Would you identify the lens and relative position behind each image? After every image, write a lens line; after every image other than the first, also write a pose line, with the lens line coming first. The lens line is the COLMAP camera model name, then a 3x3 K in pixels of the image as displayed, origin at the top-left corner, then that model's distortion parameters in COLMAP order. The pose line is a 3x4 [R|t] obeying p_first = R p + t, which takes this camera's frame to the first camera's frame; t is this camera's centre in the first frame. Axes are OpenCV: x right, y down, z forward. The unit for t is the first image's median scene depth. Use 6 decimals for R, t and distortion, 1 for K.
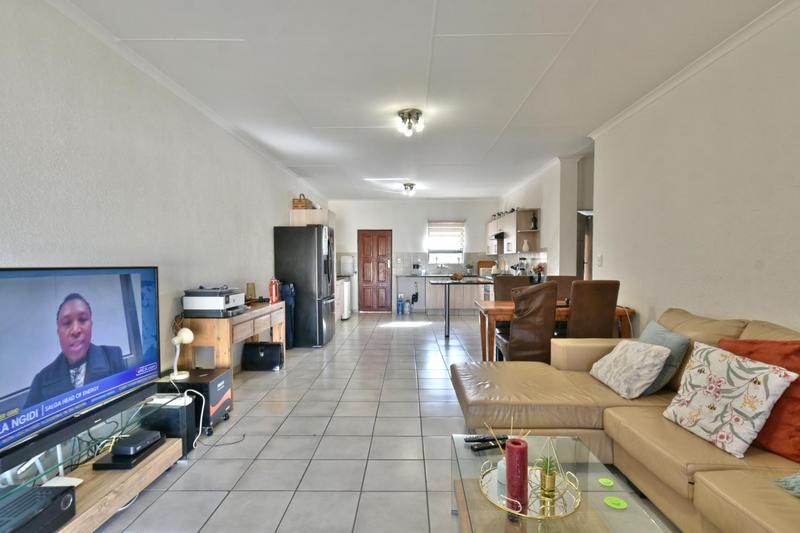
lens RADIAL K [[411.1, 0, 400.9], [0, 411.1, 273.0], [0, 0, 1]] dist [0.001673, -0.000864]
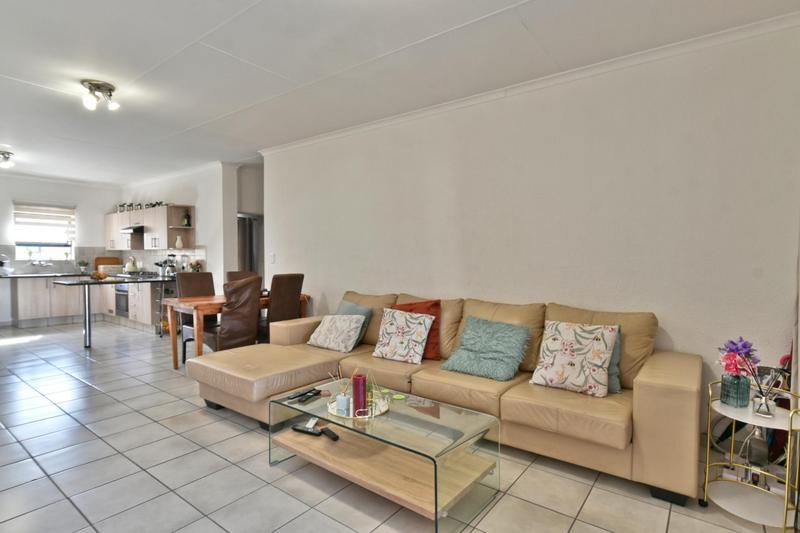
lens RADIAL K [[411.1, 0, 400.9], [0, 411.1, 273.0], [0, 0, 1]] dist [0.001673, -0.000864]
pose [[0.587415, -0.022504, 0.808973, -0.189510], [0.016201, 0.999740, 0.016047, 0.000163], [-0.809124, 0.003680, 0.587627, -0.009038]]
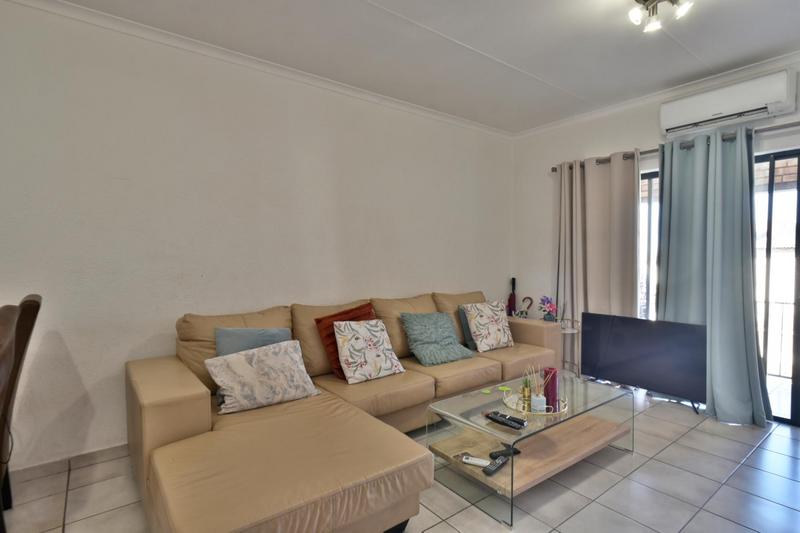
lens RADIAL K [[404.0, 0, 399.5], [0, 404.0, 276.8], [0, 0, 1]] dist [0.002881, -0.000280]
pose [[-0.622228, -0.029218, 0.782290, -0.127373], [0.028685, 0.997781, 0.060082, -0.014070], [-0.782310, 0.059825, -0.620010, 0.527494]]
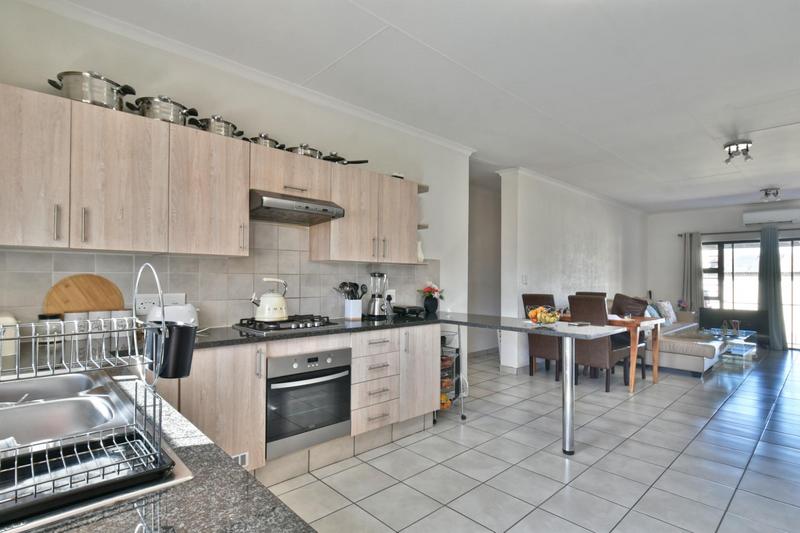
lens RADIAL K [[404.0, 0, 399.5], [0, 404.0, 276.8], [0, 0, 1]] dist [0.002881, -0.000280]
pose [[-0.695672, 0.003900, 0.718349, -0.072704], [0.019186, 0.999729, 0.013152, -0.041445], [-0.718103, 0.022932, -0.695559, 1.437577]]
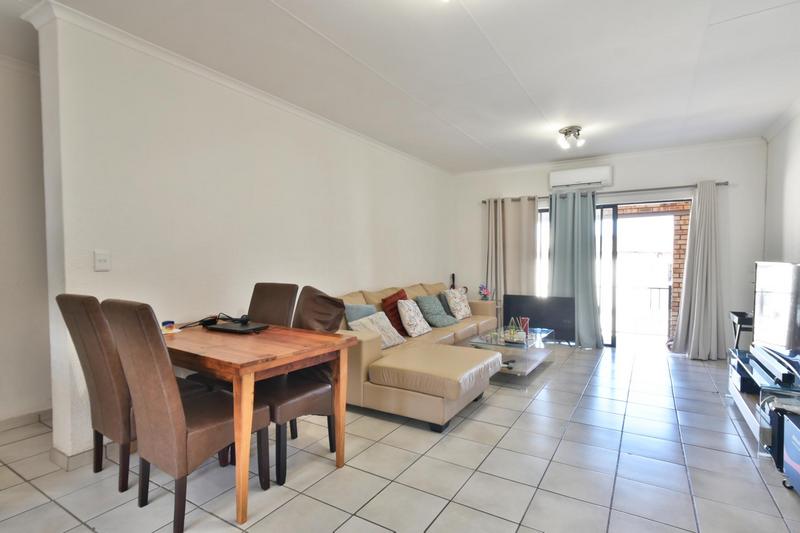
lens RADIAL K [[404.0, 0, 399.5], [0, 404.0, 276.8], [0, 0, 1]] dist [0.002881, -0.000280]
pose [[-0.861910, -0.011403, 0.506933, -0.095244], [0.022909, 0.997850, 0.061398, -0.022045], [-0.506543, 0.064533, -0.859796, 0.881178]]
